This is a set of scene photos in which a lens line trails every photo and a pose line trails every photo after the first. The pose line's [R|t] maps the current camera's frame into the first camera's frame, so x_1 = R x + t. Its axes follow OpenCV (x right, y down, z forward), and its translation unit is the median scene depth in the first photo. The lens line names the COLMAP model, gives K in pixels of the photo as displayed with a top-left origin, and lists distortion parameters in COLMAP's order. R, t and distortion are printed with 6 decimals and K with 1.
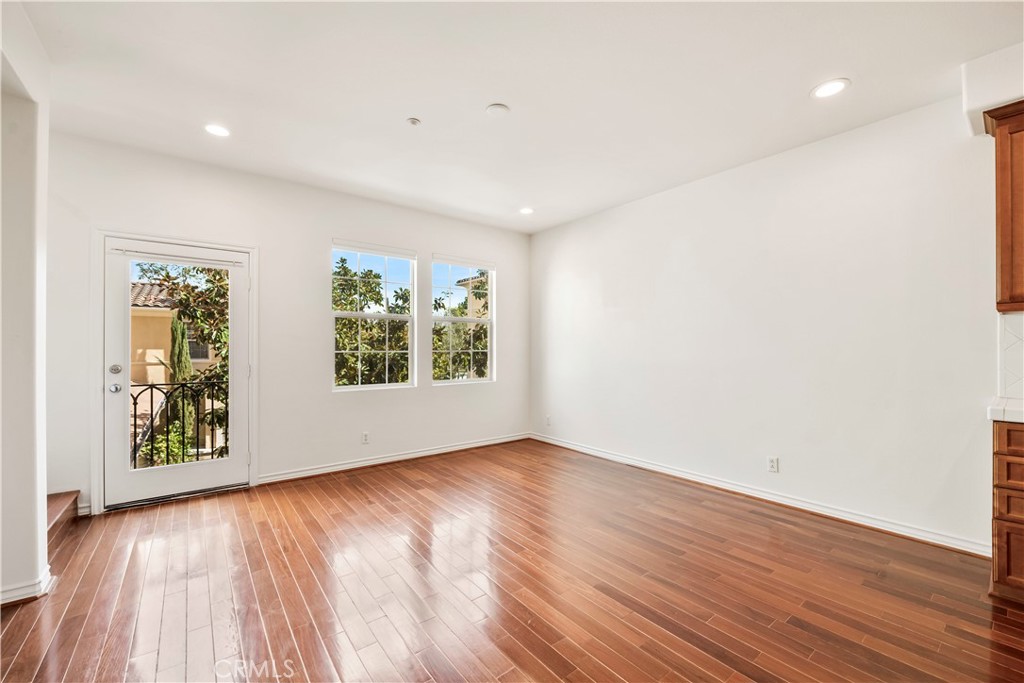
lens RADIAL K [[422.7, 0, 508.5], [0, 422.7, 343.9], [0, 0, 1]] dist [-0.018847, -0.000117]
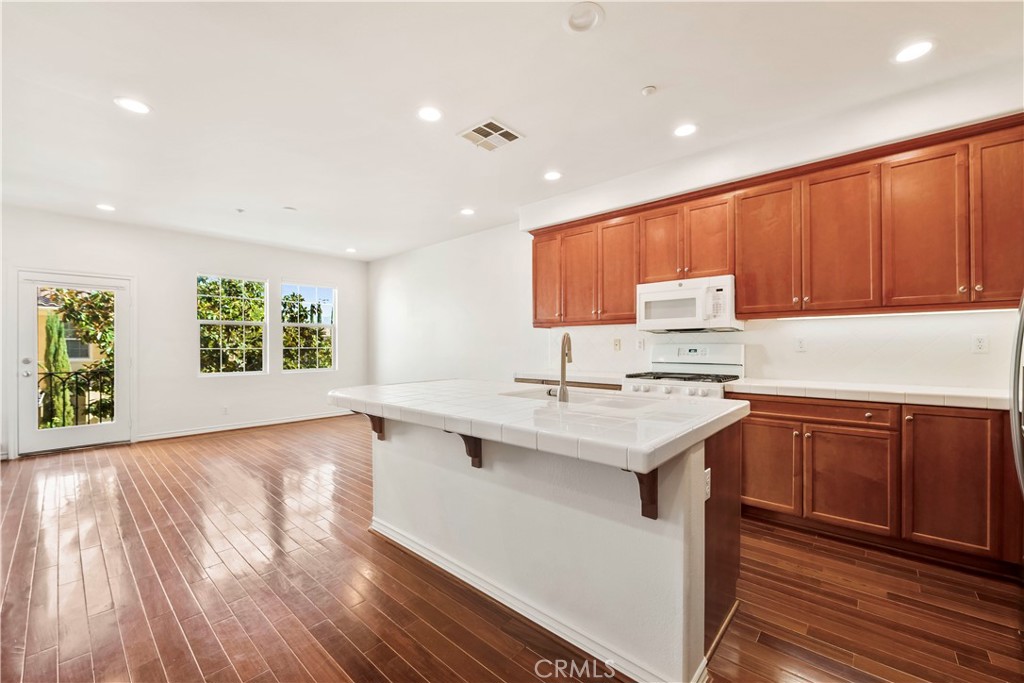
lens RADIAL K [[413.4, 0, 506.7], [0, 413.4, 343.2], [0, 0, 1]] dist [-0.013400, -0.000558]
pose [[0.983707, -0.001784, 0.179770, 0.216699], [0.001245, 0.999994, 0.003109, -0.002238], [-0.179775, -0.002834, 0.983704, -0.331645]]
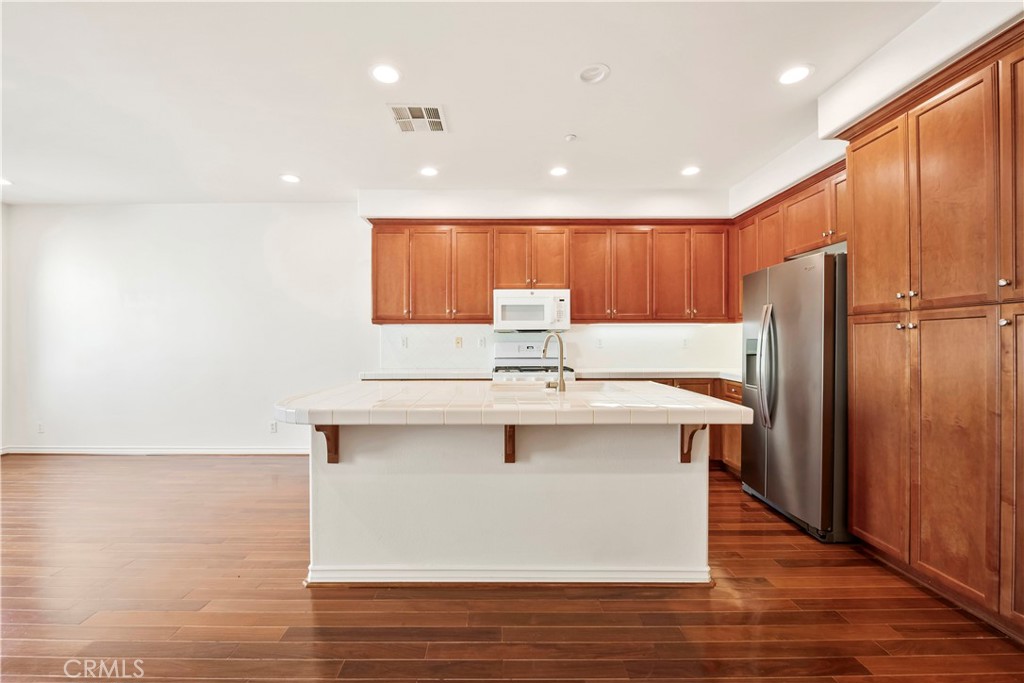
lens RADIAL K [[413.4, 0, 506.7], [0, 413.4, 343.2], [0, 0, 1]] dist [-0.013400, -0.000558]
pose [[0.603400, -0.002153, 0.797436, 0.007808], [-0.006598, 0.999949, 0.007692, -0.002231], [-0.797411, -0.009903, 0.603355, -0.216353]]
